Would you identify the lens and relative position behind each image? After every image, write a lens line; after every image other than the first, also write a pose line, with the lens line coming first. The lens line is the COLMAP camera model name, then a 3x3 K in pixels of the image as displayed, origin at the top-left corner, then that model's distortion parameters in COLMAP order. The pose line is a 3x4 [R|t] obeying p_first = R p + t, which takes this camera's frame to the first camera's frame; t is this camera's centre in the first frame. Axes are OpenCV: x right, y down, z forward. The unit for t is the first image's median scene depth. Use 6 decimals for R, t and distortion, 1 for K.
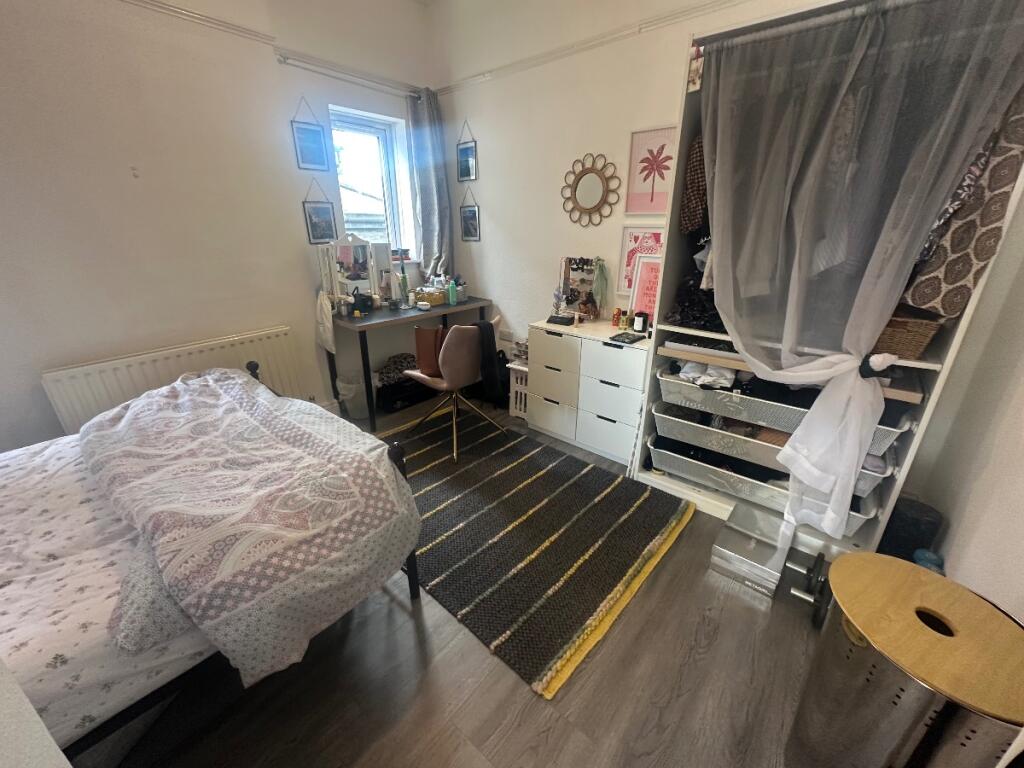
lens RADIAL K [[409.9, 0, 509.4], [0, 409.9, 384.3], [0, 0, 1]] dist [0.000239, 0.000028]
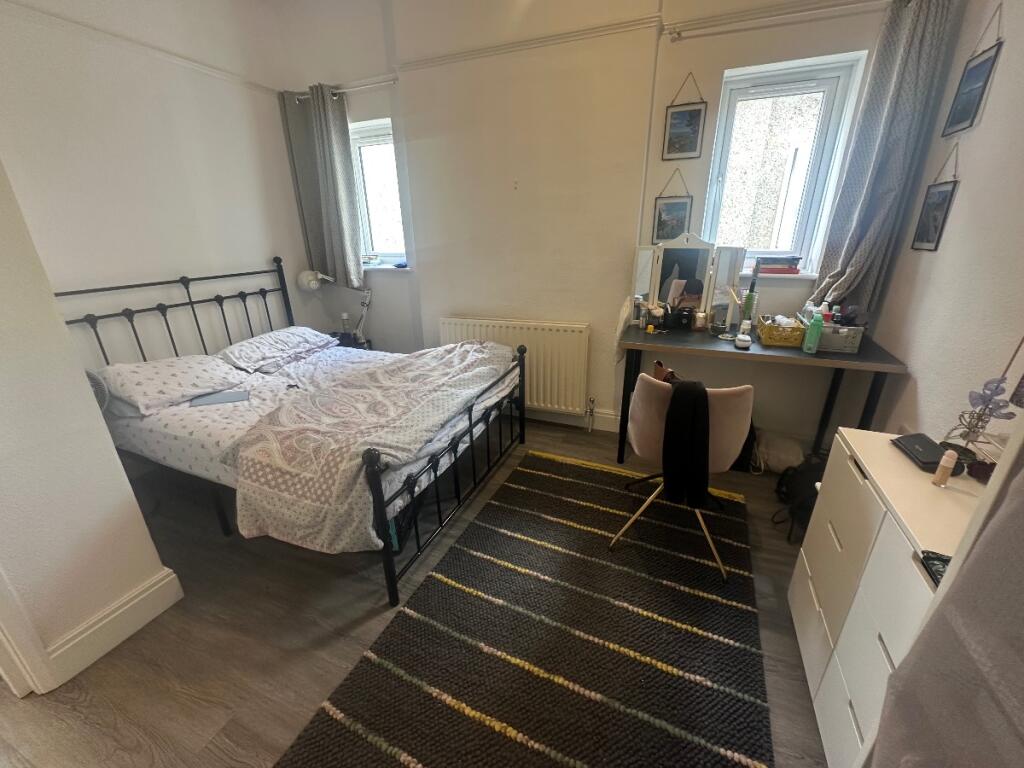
lens RADIAL K [[409.9, 0, 511.8], [0, 409.9, 384.0], [0, 0, 1]] dist [0.000239, 0.000028]
pose [[0.311229, 0.341492, -0.886859, 0.474994], [-0.332419, 0.913374, 0.235044, -0.251605], [0.890300, 0.221656, 0.397787, 0.636519]]
